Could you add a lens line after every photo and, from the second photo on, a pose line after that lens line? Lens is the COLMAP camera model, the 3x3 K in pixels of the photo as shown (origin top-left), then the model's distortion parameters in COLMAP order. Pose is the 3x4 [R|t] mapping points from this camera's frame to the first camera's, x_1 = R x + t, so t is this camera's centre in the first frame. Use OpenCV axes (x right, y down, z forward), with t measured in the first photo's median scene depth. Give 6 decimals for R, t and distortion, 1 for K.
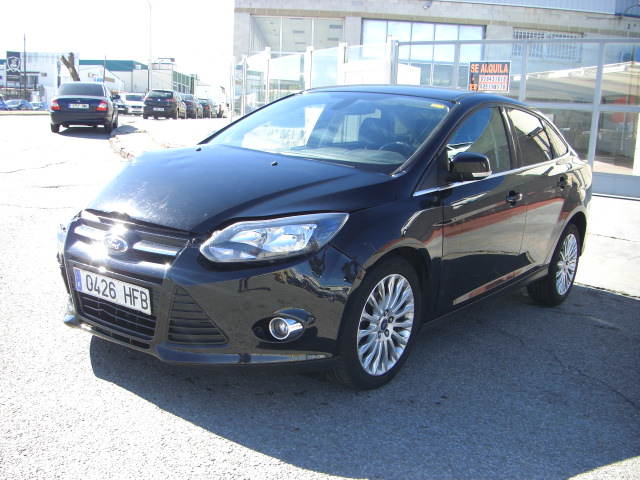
lens RADIAL K [[709.1, 0, 320.0], [0, 709.1, 240.0], [0, 0, 1]] dist [-0.122643, -0.015937]
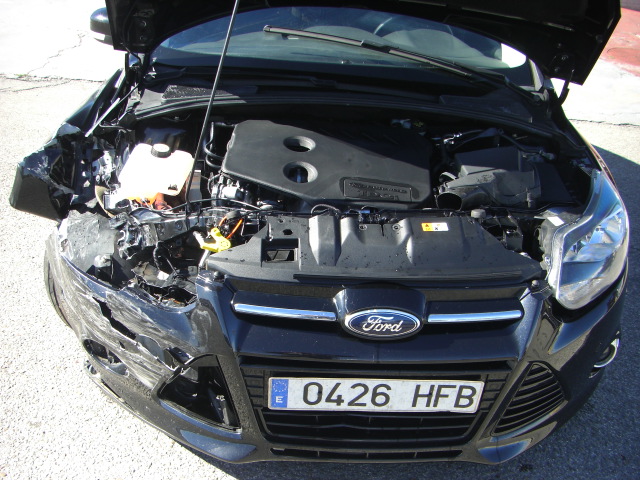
lens RADIAL K [[709.1, 0, 320.0], [0, 709.1, 240.0], [0, 0, 1]] dist [-0.122643, -0.015937]
pose [[0.785862, -0.289902, 0.546239, -0.607647], [0.097140, 0.930213, 0.353932, -0.249736], [-0.610724, -0.225080, 0.759181, 0.626400]]
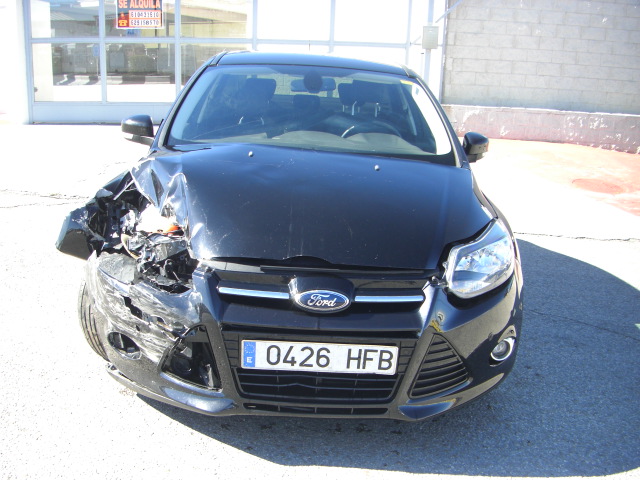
lens RADIAL K [[703.1, 0, 319.1], [0, 703.1, 258.9], [0, 0, 1]] dist [-0.167593, -0.003794]
pose [[0.792828, -0.180655, 0.582055, -0.731528], [0.097677, 0.980376, 0.171236, -0.168713], [-0.601568, -0.078907, 0.794915, 0.392672]]
